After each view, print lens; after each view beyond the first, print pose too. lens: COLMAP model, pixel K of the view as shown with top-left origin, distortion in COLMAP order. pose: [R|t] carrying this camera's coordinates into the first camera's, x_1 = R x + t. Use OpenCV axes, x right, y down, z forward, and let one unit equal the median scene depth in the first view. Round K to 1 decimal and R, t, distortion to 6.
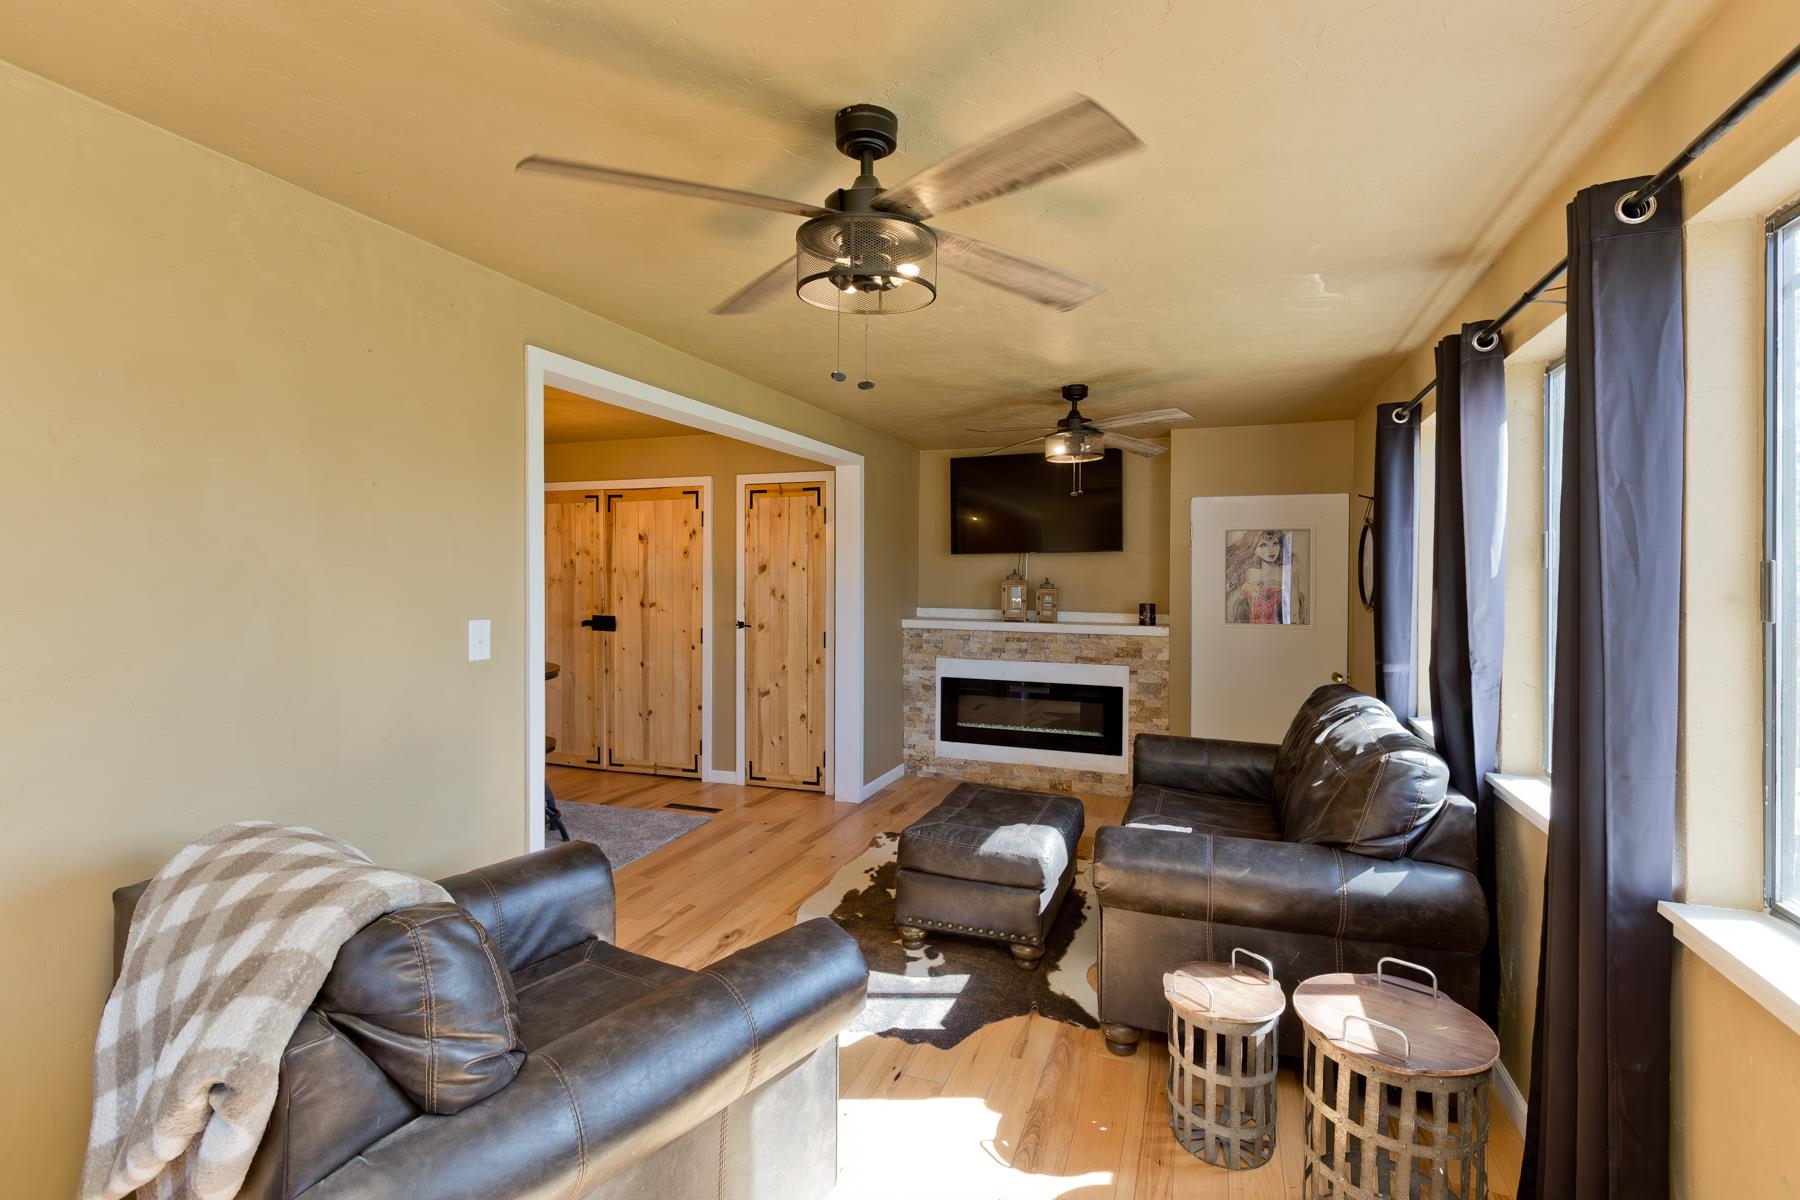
lens RADIAL K [[820.6, 0, 919.3], [0, 820.6, 579.5], [0, 0, 1]] dist [0.001667, -0.000376]
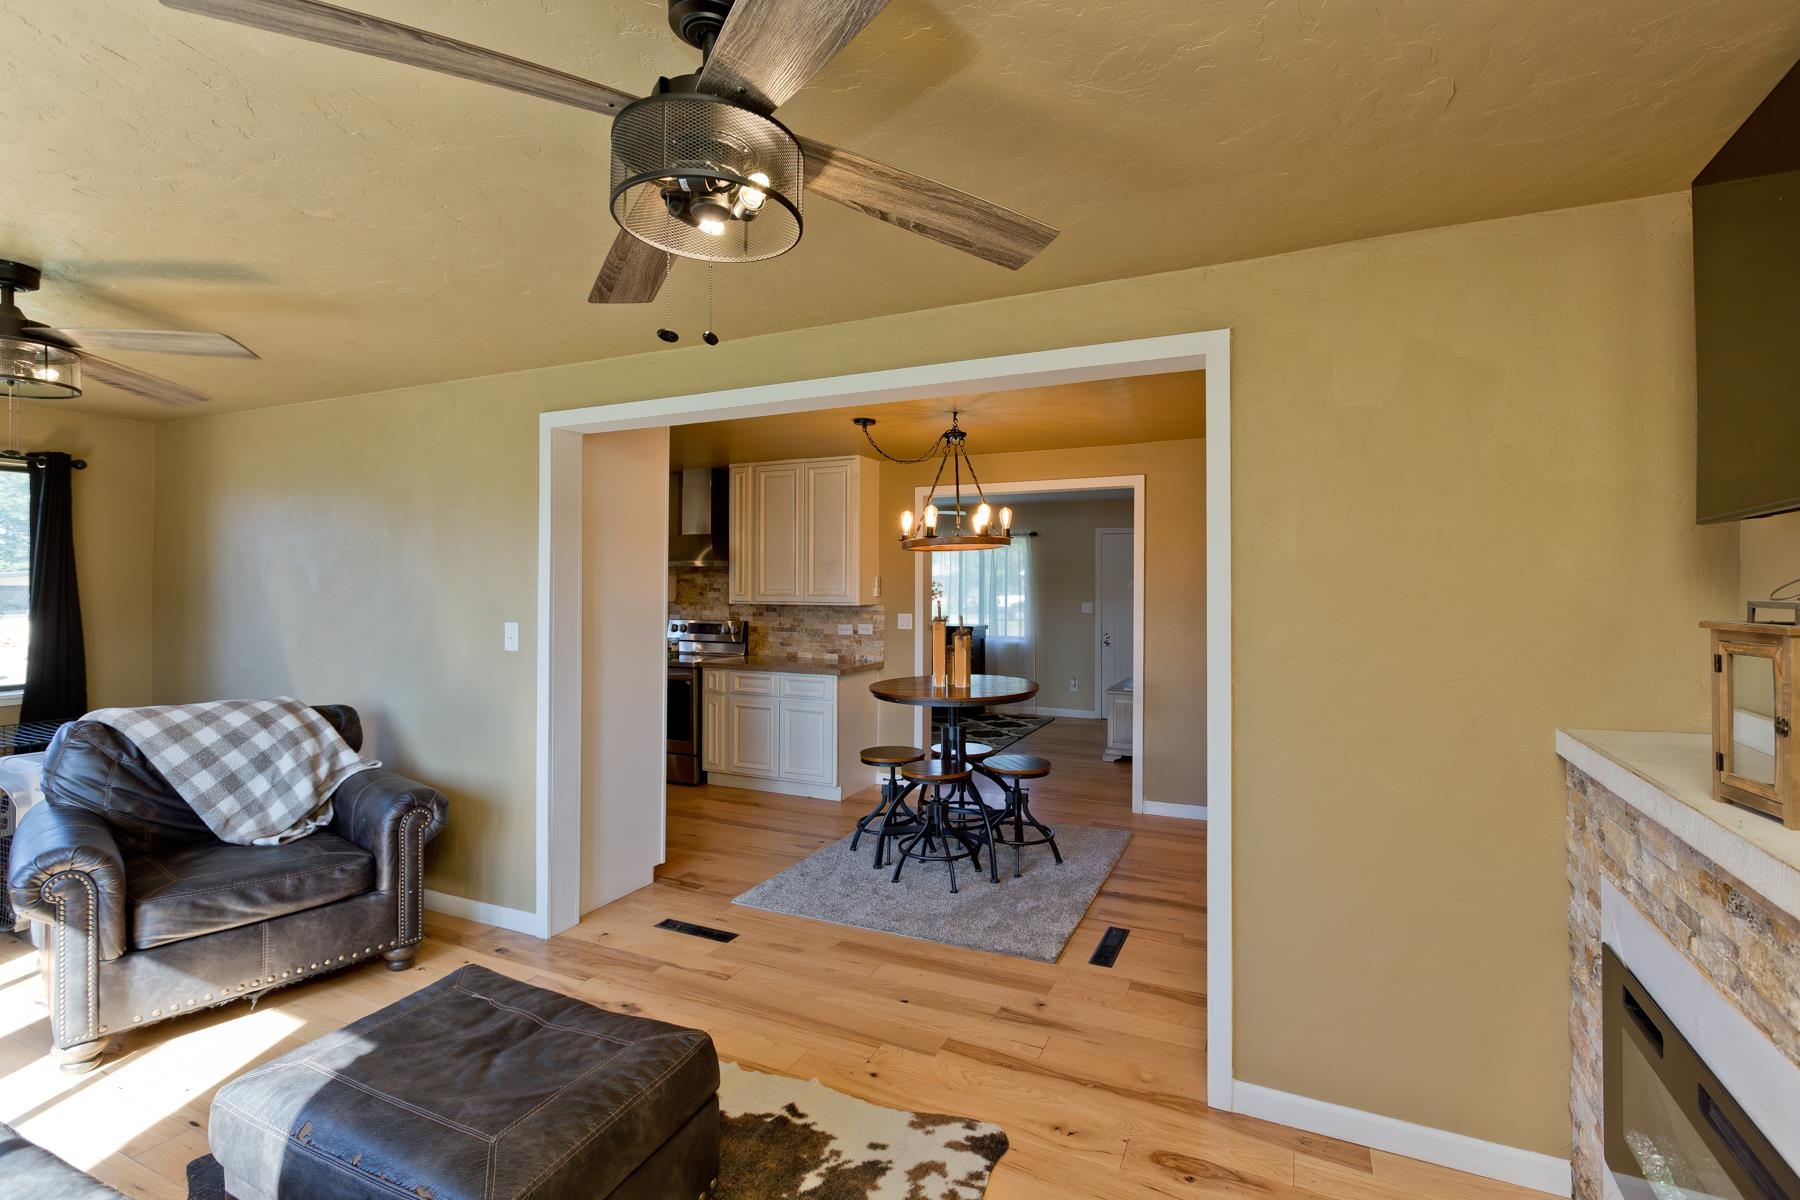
lens RADIAL K [[820.6, 0, 919.3], [0, 820.6, 579.5], [0, 0, 1]] dist [0.001667, -0.000376]
pose [[-0.085873, -0.012173, -0.996232, 0.373149], [-0.010748, 0.999878, -0.011291, -0.007034], [0.996248, 0.009738, -0.085994, 0.839052]]
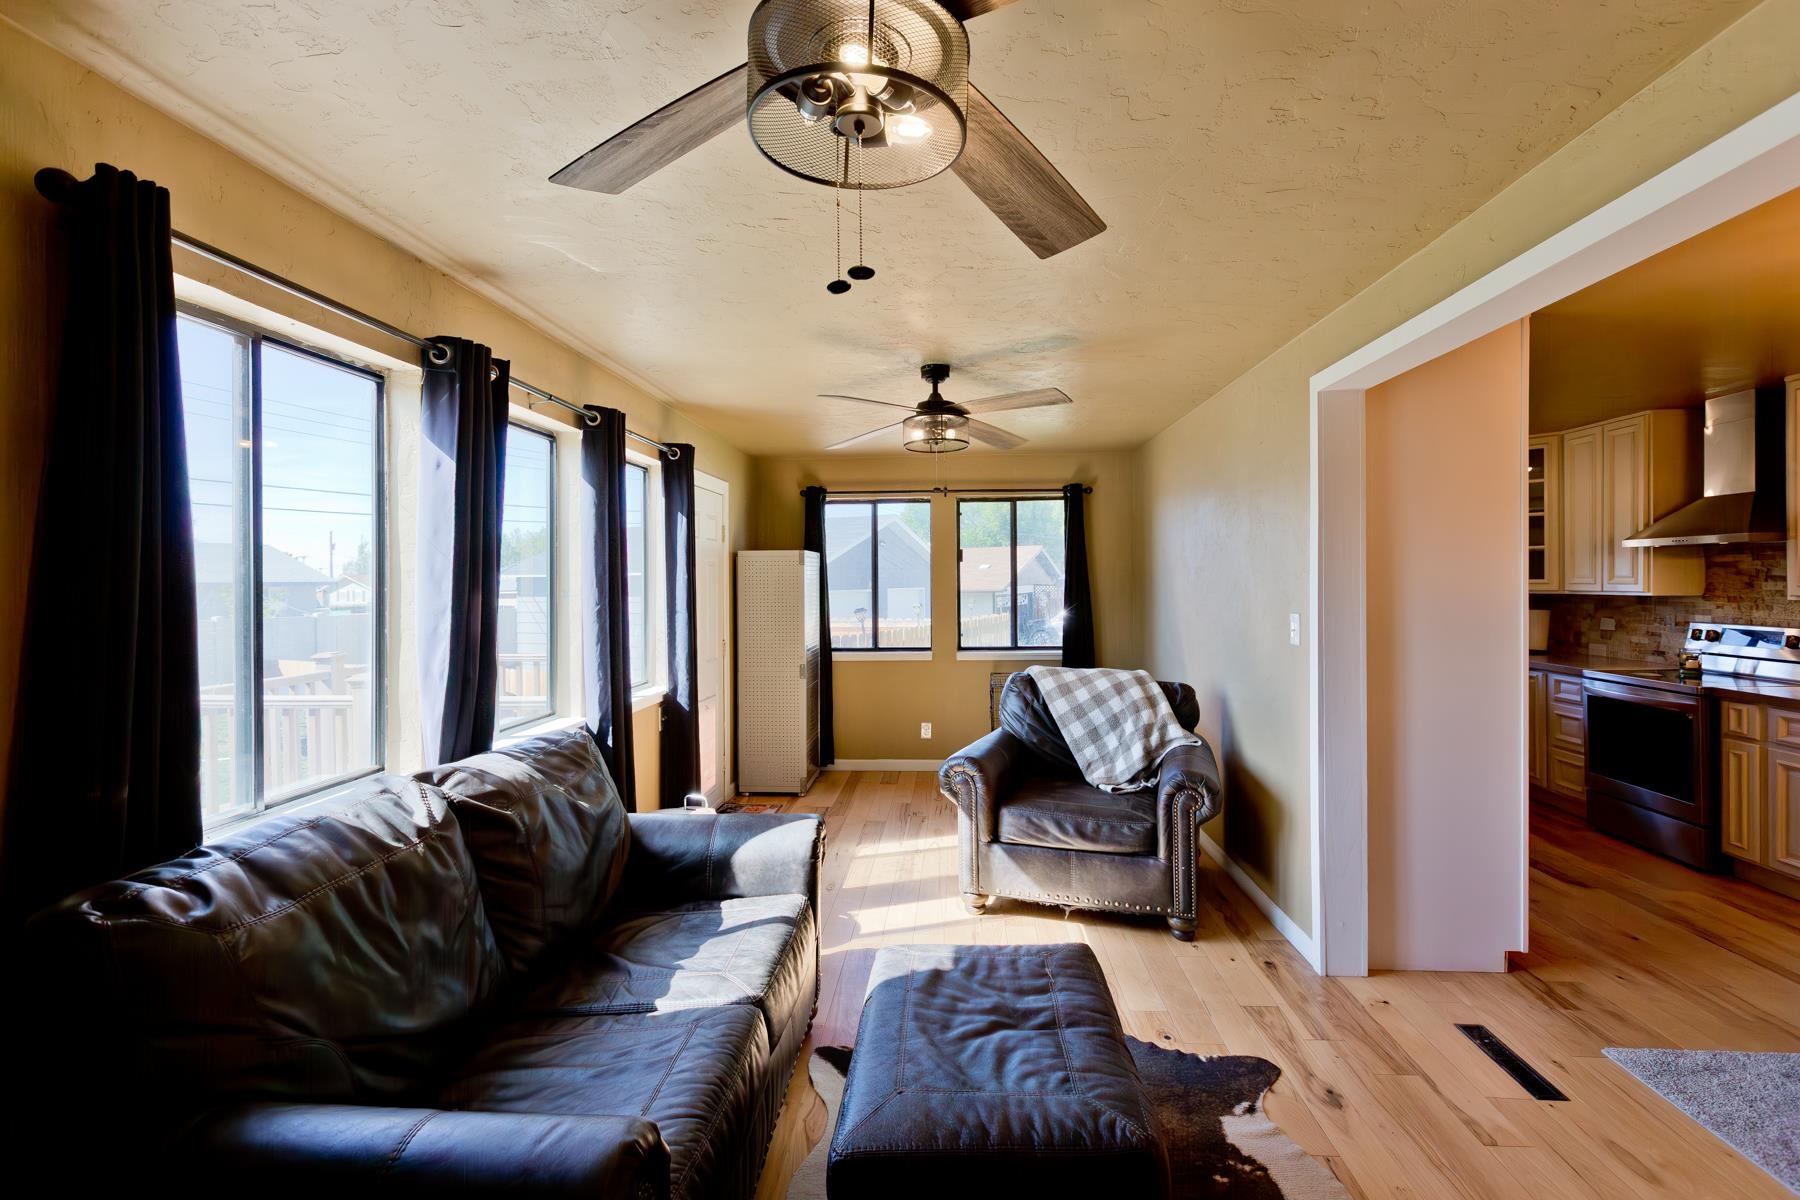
lens RADIAL K [[820.7, 0, 906.2], [0, 820.7, 579.8], [0, 0, 1]] dist [0.002134, 0.000246]
pose [[-0.961024, 0.000774, -0.276463, 0.187978], [-0.000551, 0.999989, 0.004718, -0.004036], [0.276463, 0.004686, -0.961013, 0.955582]]
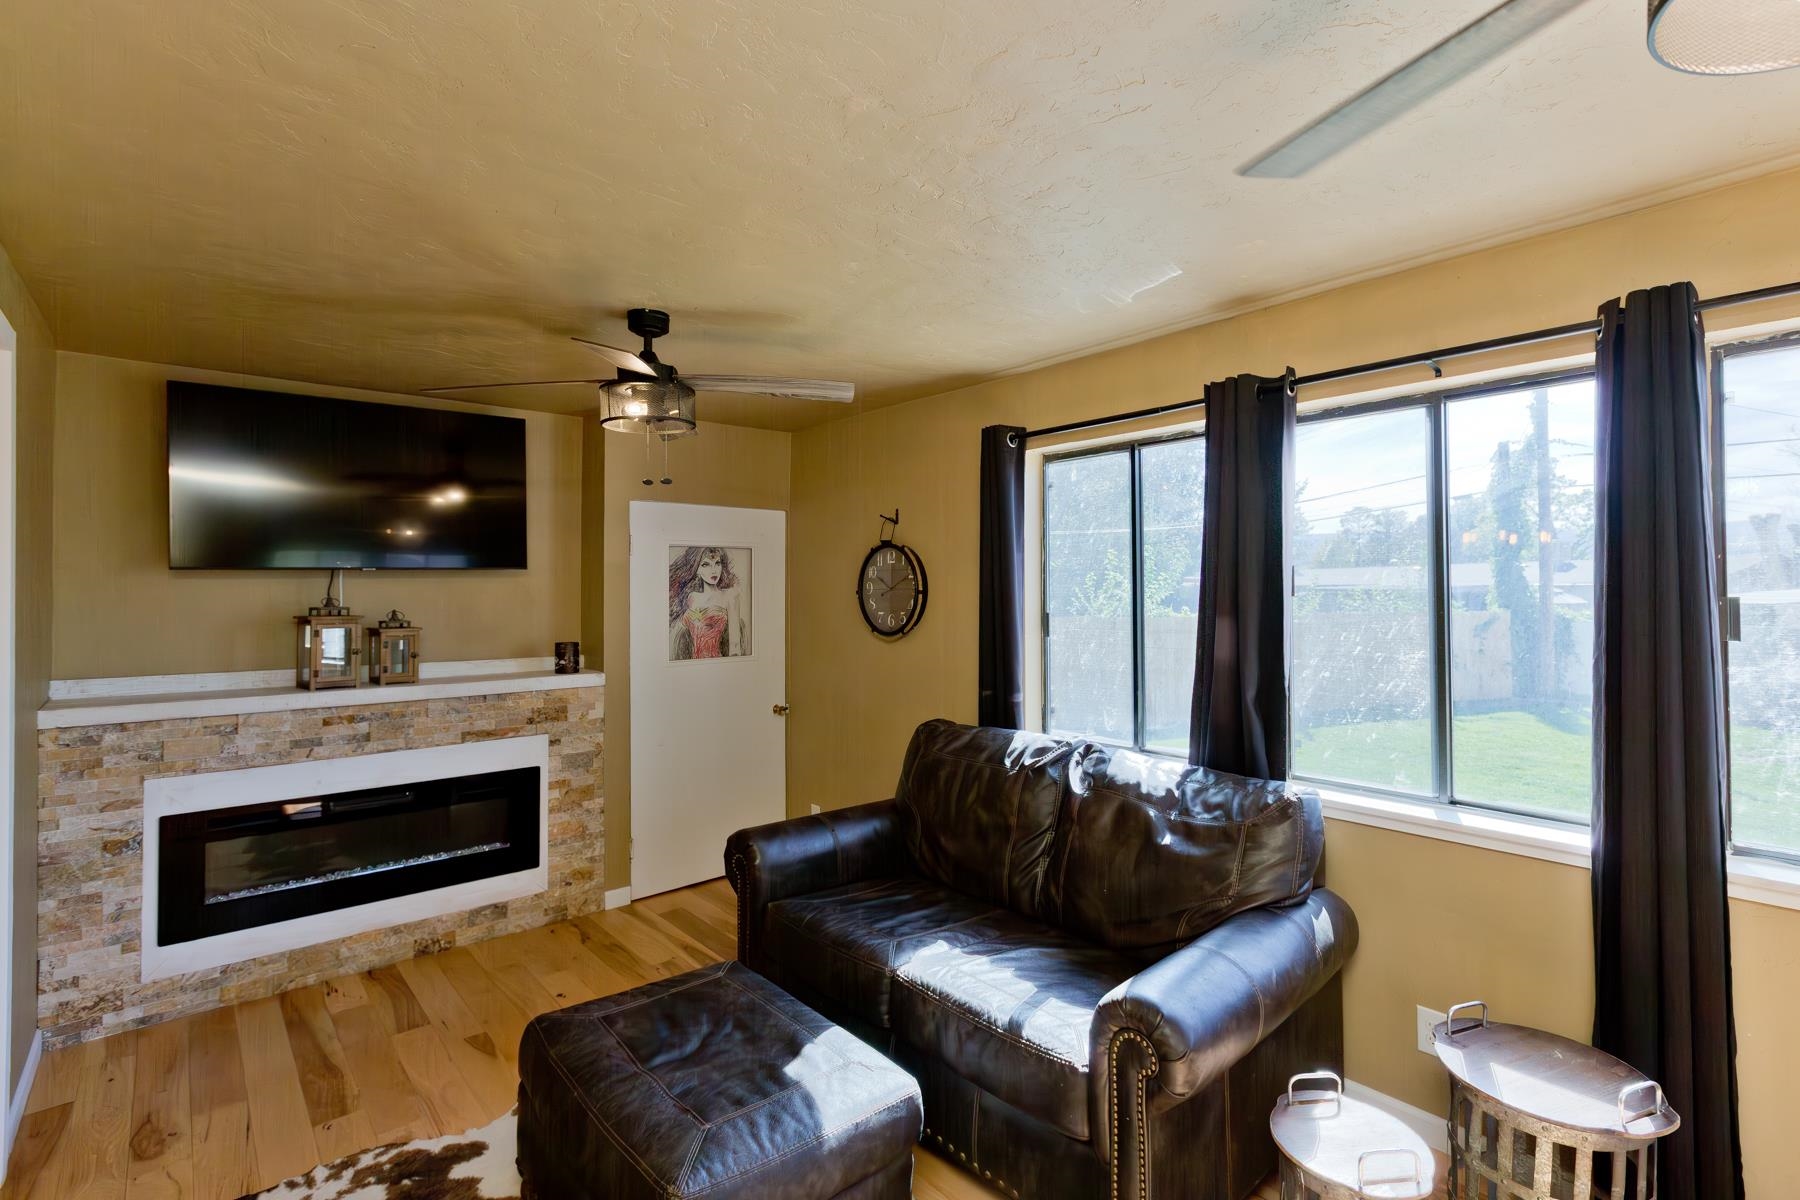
lens RADIAL K [[820.6, 0, 919.3], [0, 820.6, 579.5], [0, 0, 1]] dist [0.001667, -0.000376]
pose [[0.473419, 0.003092, 0.880832, -0.208234], [0.013393, 0.999853, -0.010708, -0.013977], [-0.880735, 0.016866, 0.473308, 0.389102]]
